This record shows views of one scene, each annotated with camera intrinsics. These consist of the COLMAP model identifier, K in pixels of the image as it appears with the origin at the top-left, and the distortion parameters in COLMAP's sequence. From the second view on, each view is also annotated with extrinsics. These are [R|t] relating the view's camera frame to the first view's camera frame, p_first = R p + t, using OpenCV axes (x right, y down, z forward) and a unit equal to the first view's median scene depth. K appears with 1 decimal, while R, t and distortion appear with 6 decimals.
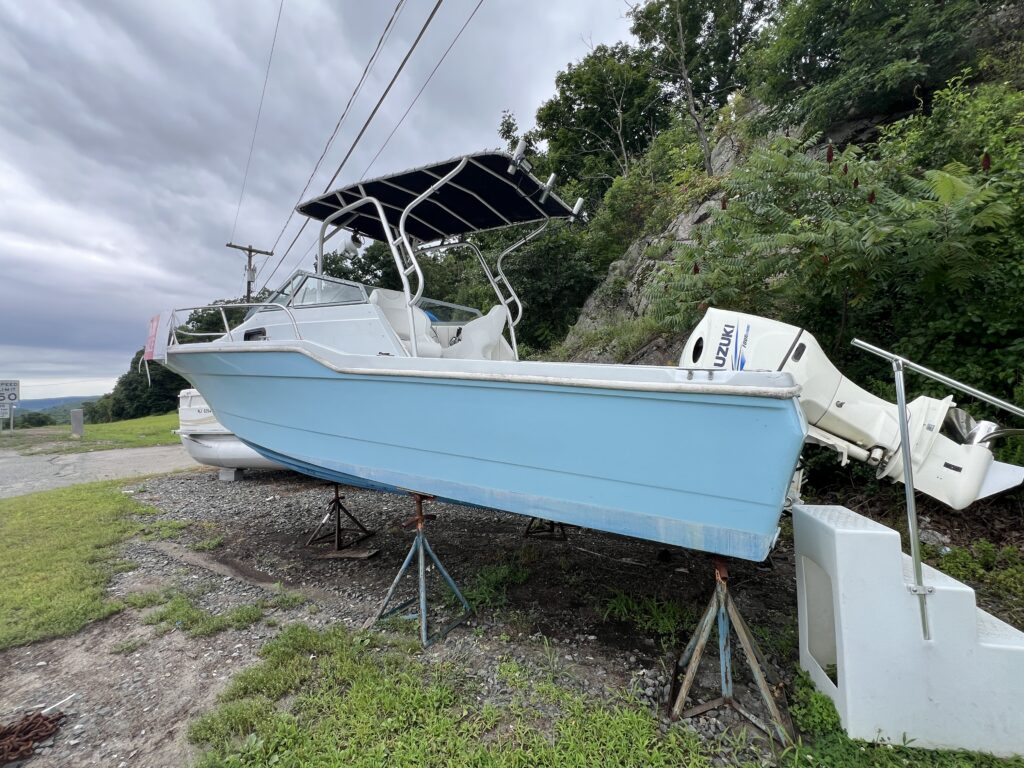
lens RADIAL K [[451.2, 0, 512.6], [0, 451.2, 381.8], [0, 0, 1]] dist [-0.004601, 0.000292]
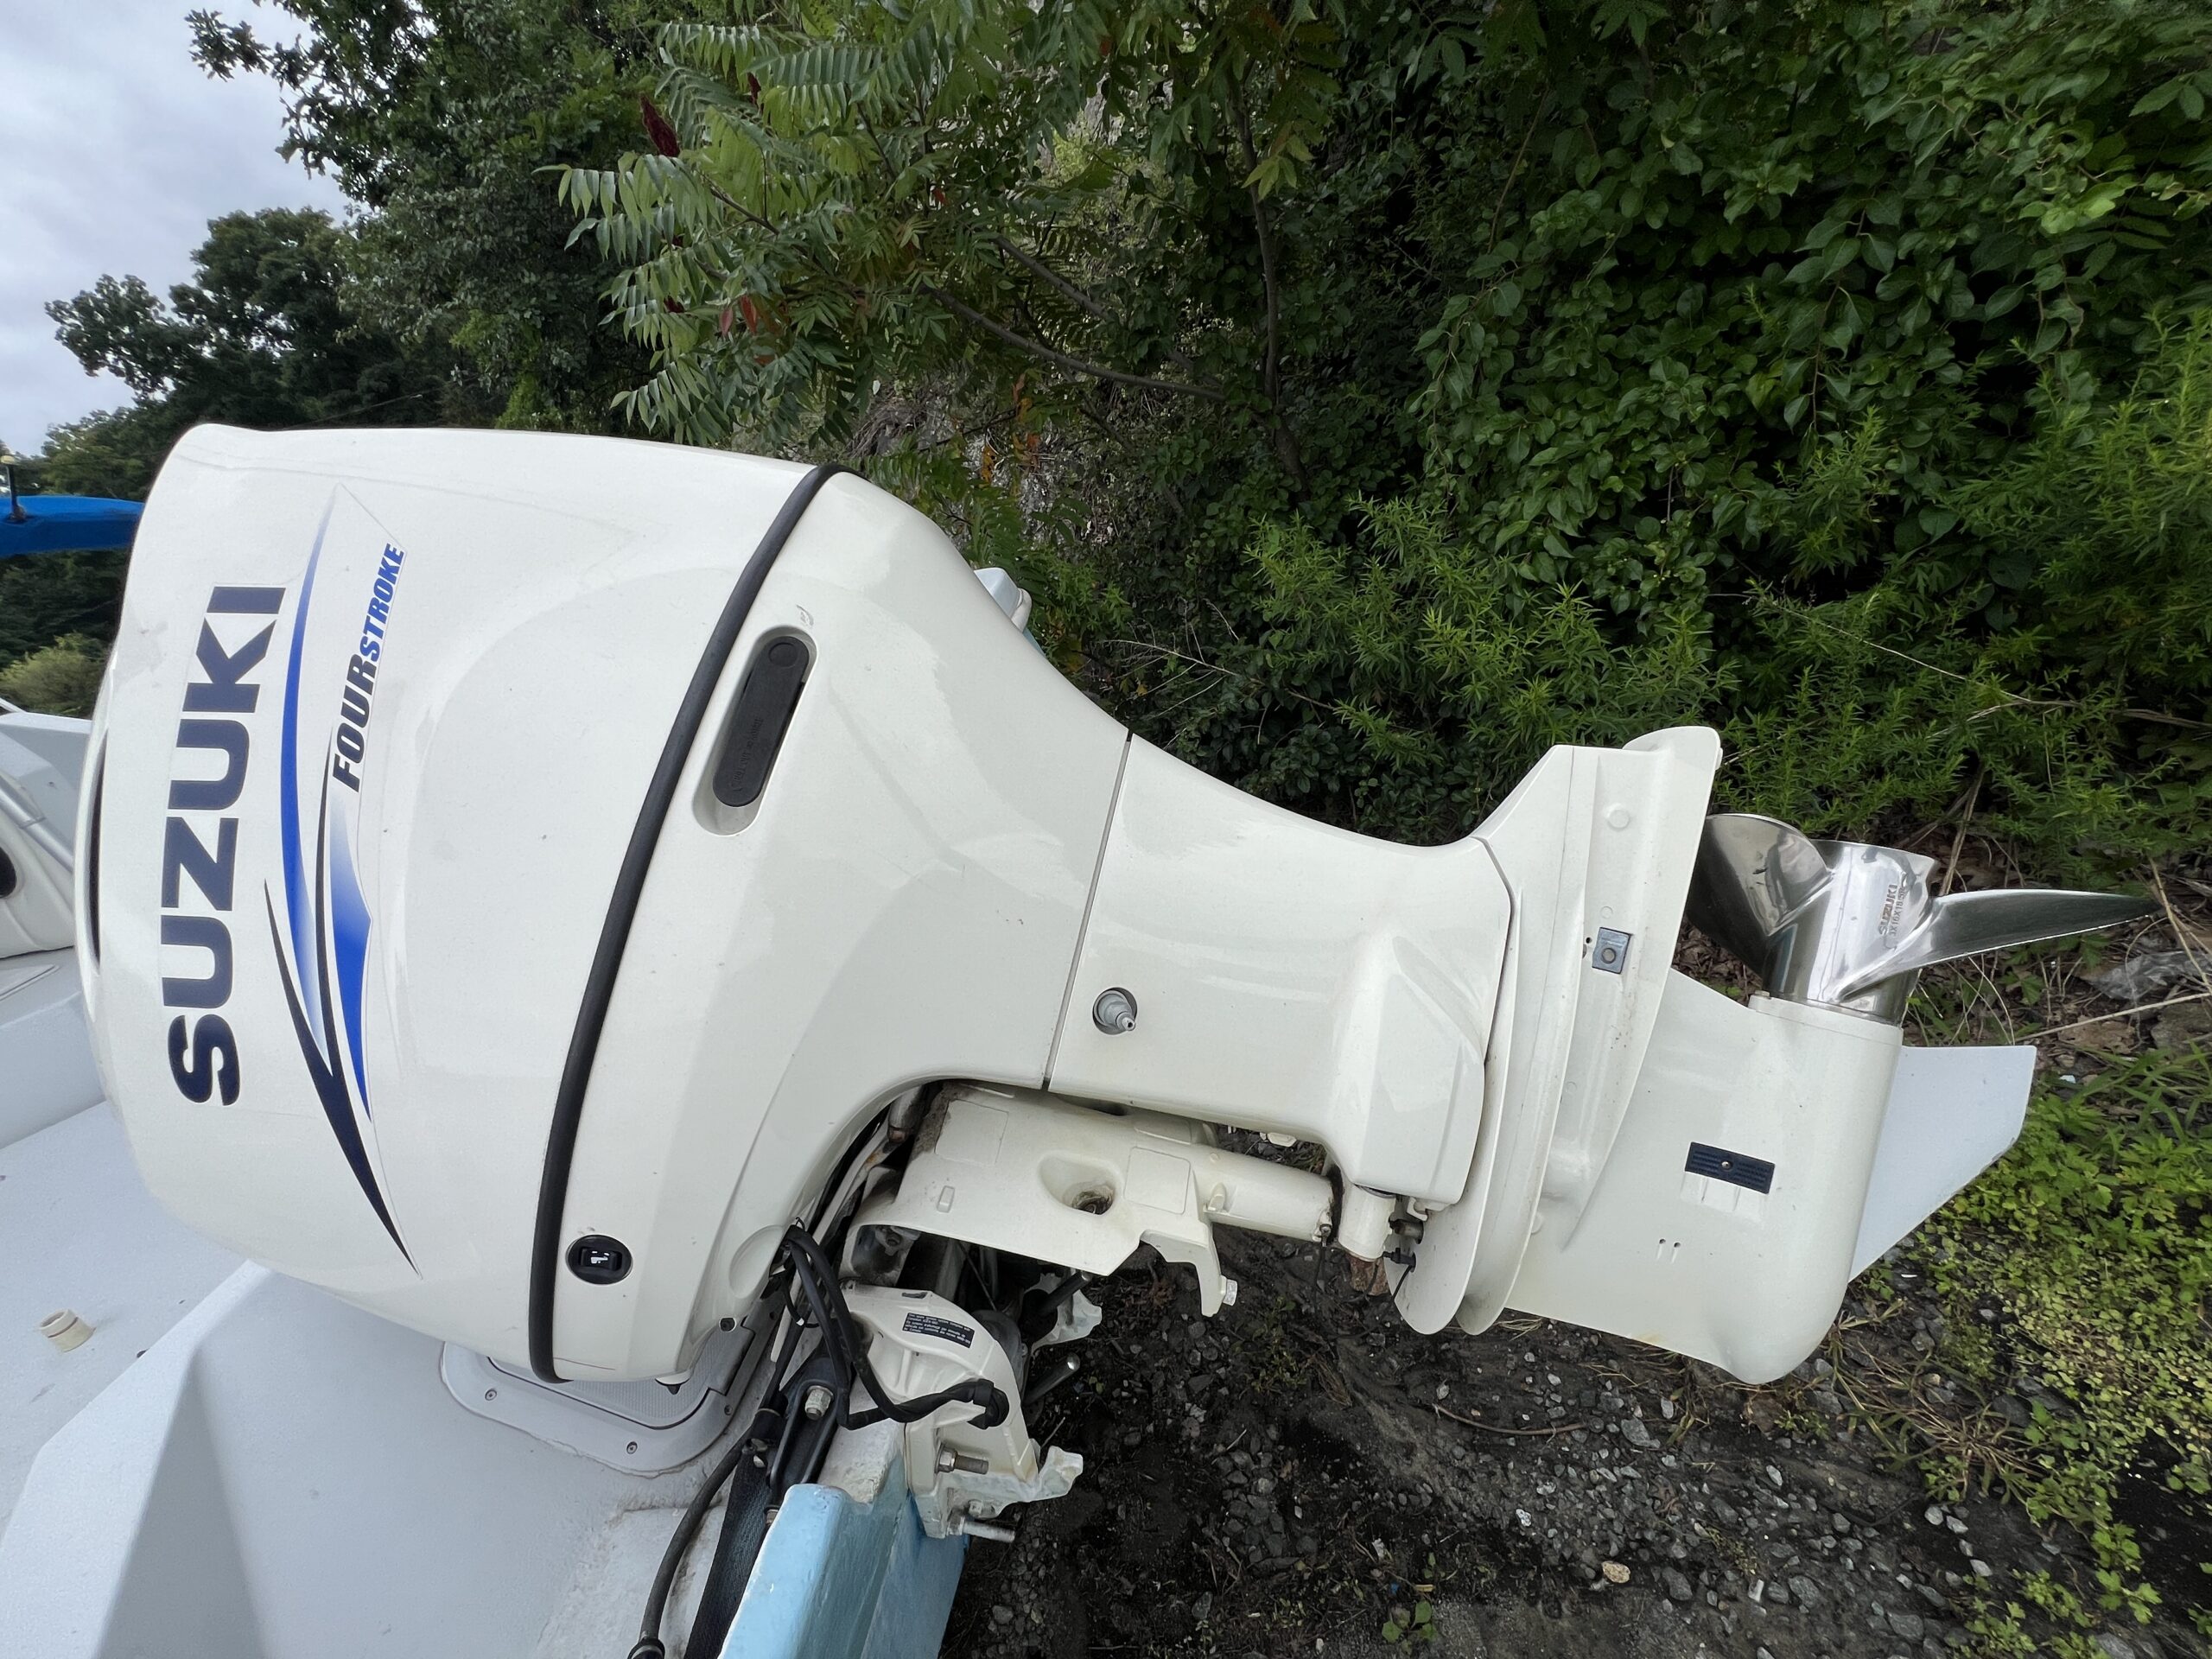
lens RADIAL K [[884.9, 0, 1100.8], [0, 884.9, 831.4], [0, 0, 1]] dist [-0.003210, 0.000025]
pose [[0.908631, -0.351677, 0.225196, 0.499768], [0.242549, 0.883414, 0.400935, -0.087357], [-0.339941, -0.309681, 0.887996, 0.564006]]
